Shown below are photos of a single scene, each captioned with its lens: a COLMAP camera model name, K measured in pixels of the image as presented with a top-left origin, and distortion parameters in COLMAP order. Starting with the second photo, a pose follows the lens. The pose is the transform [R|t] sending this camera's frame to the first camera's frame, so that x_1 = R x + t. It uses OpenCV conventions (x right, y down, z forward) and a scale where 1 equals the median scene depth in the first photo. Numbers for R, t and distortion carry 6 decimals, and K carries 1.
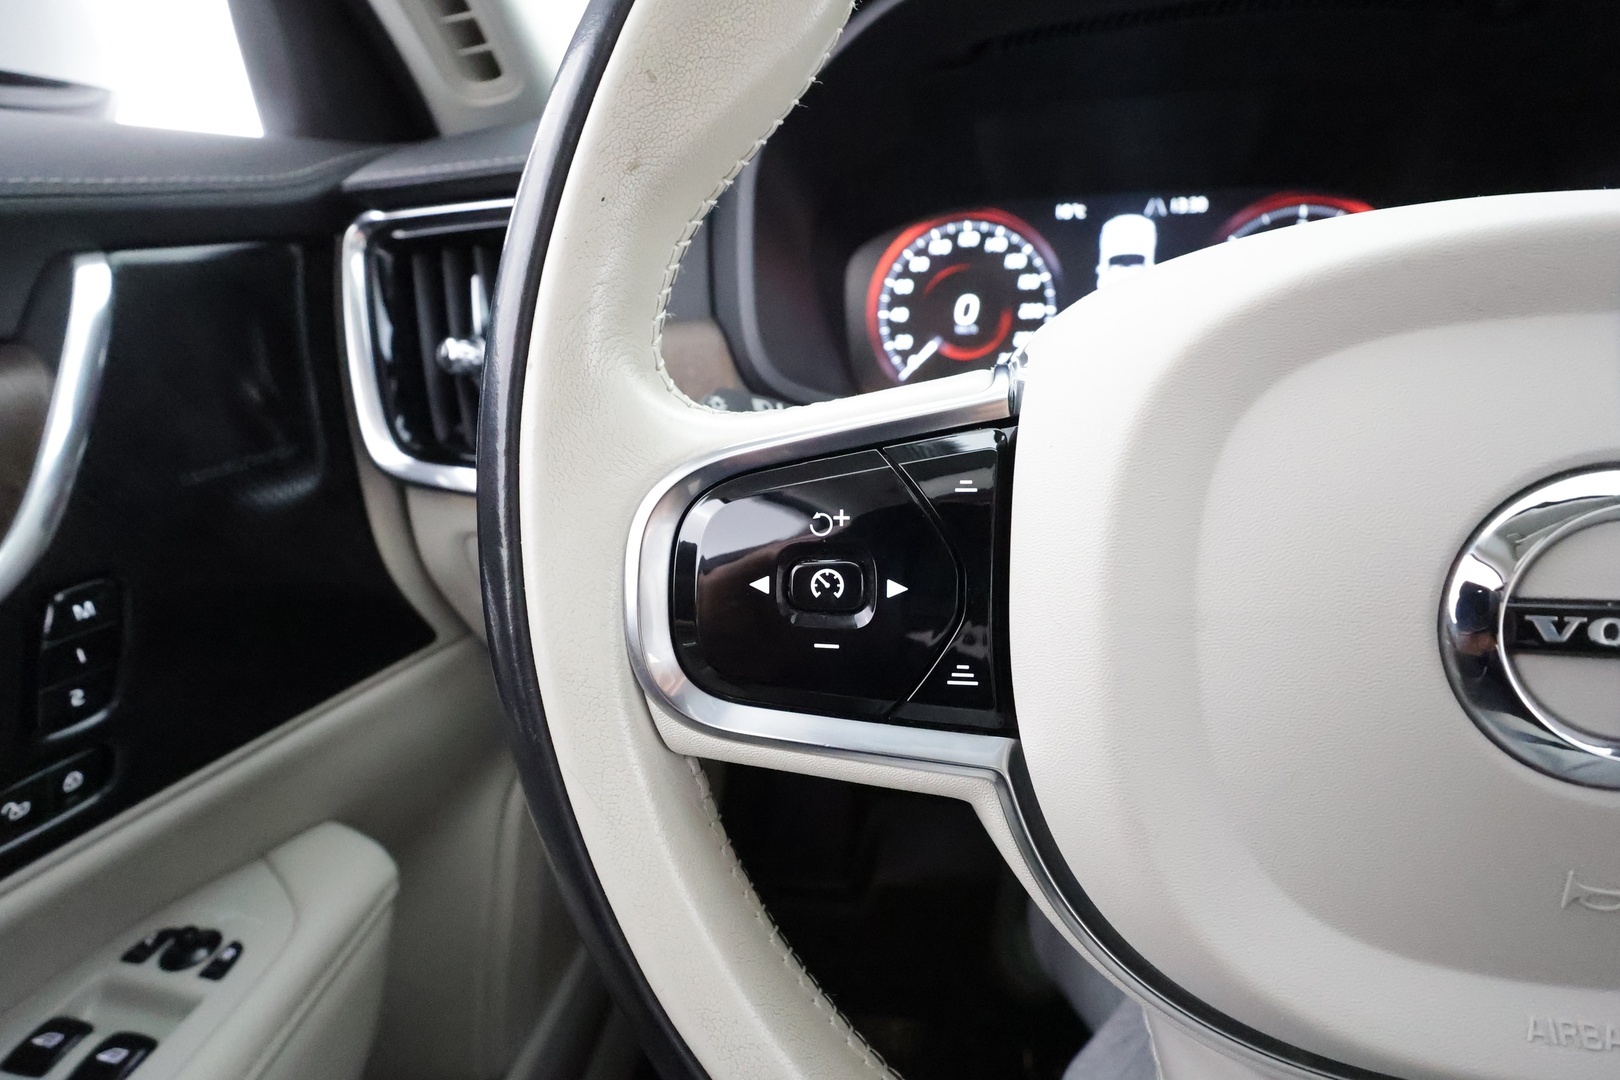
lens RADIAL K [[745.8, 0, 810.0], [0, 745.8, 528.7], [0, 0, 1]] dist [-0.008998, 0.002518]
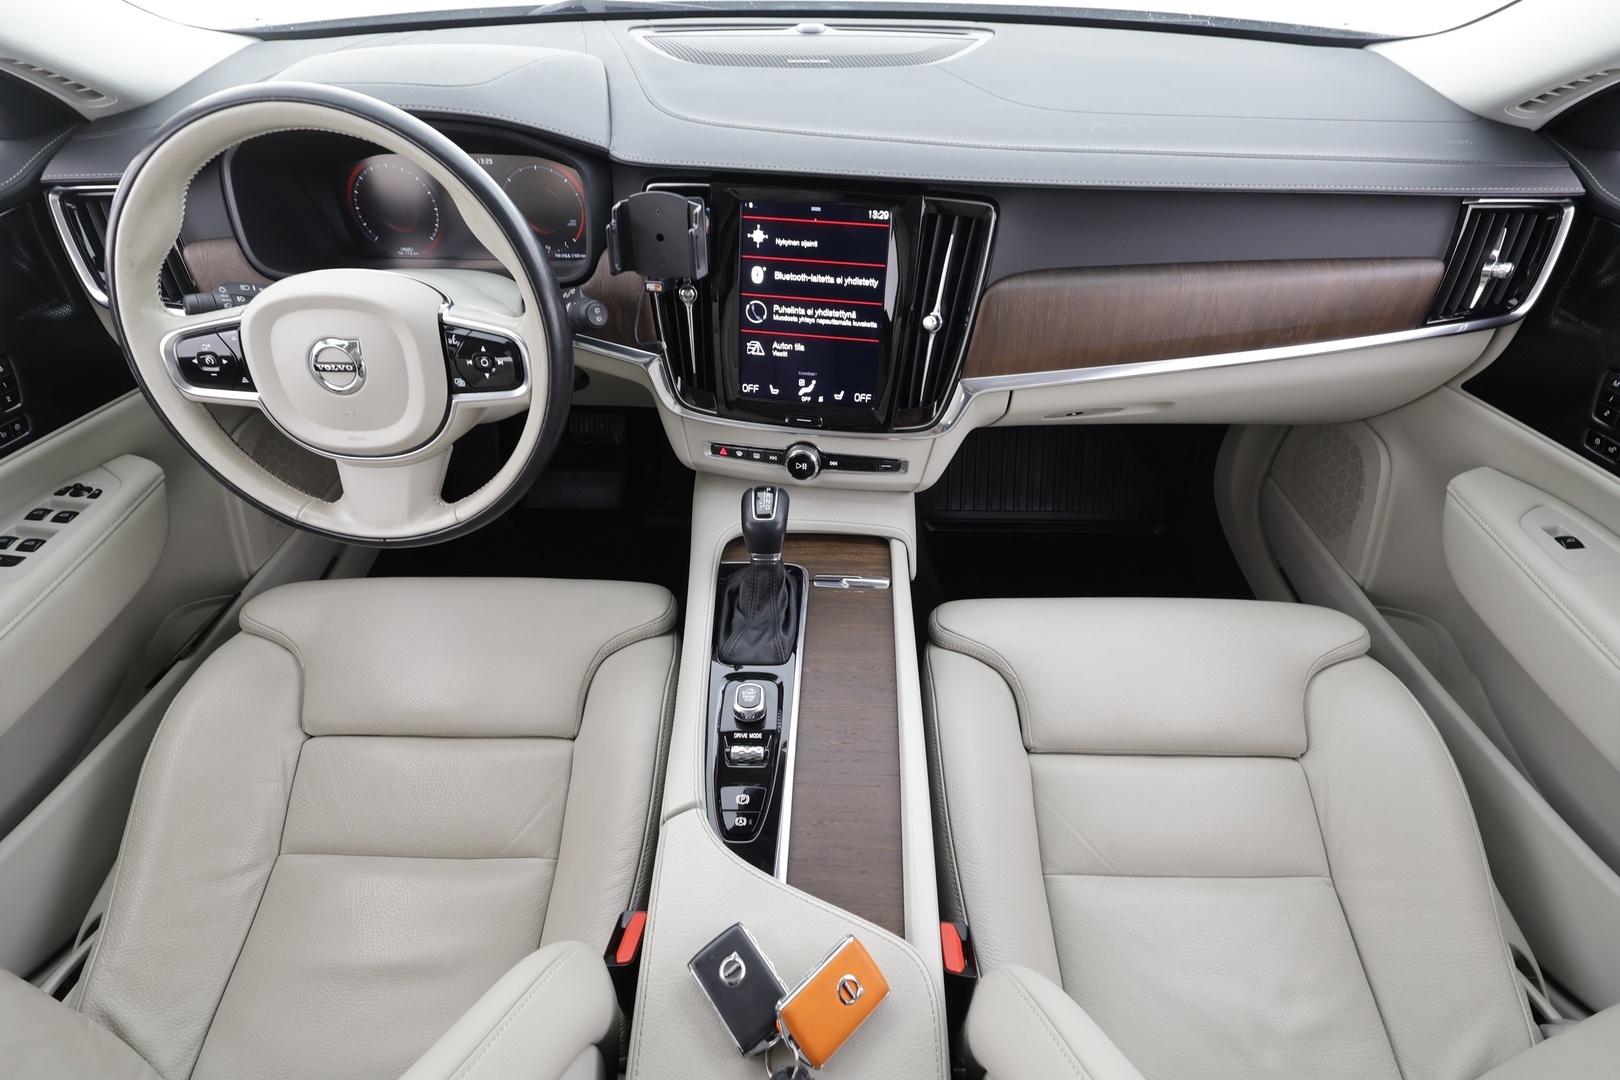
lens RADIAL K [[745.8, 0, 815.6], [0, 745.8, 538.5], [0, 0, 1]] dist [-0.008998, 0.002518]
pose [[0.985736, -0.059197, 0.157547, 1.117539], [-0.001821, 0.932295, 0.361693, -0.216870], [-0.168292, -0.356821, 0.918889, -1.623748]]
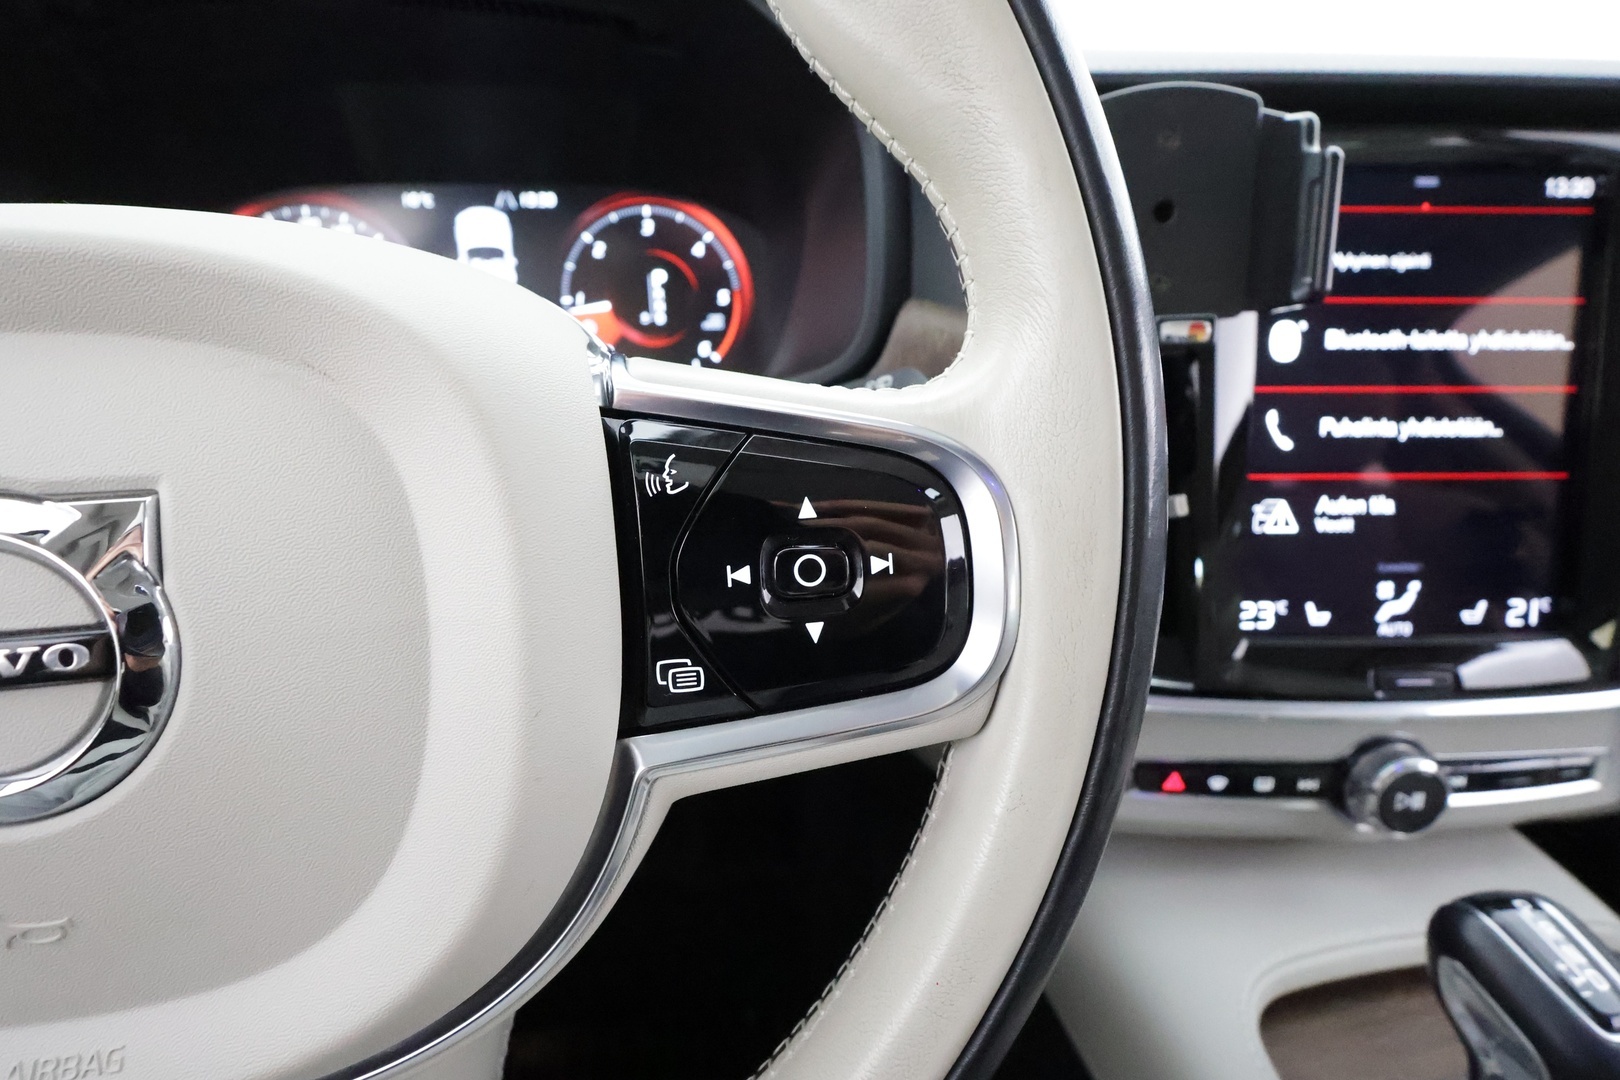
lens RADIAL K [[745.8, 0, 817.4], [0, 745.8, 530.5], [0, 0, 1]] dist [-0.008998, 0.002518]
pose [[0.950939, -0.076266, 0.299831, 0.540108], [0.069729, 0.997038, 0.032459, 0.002334], [-0.301418, -0.009959, 0.953440, -0.073455]]
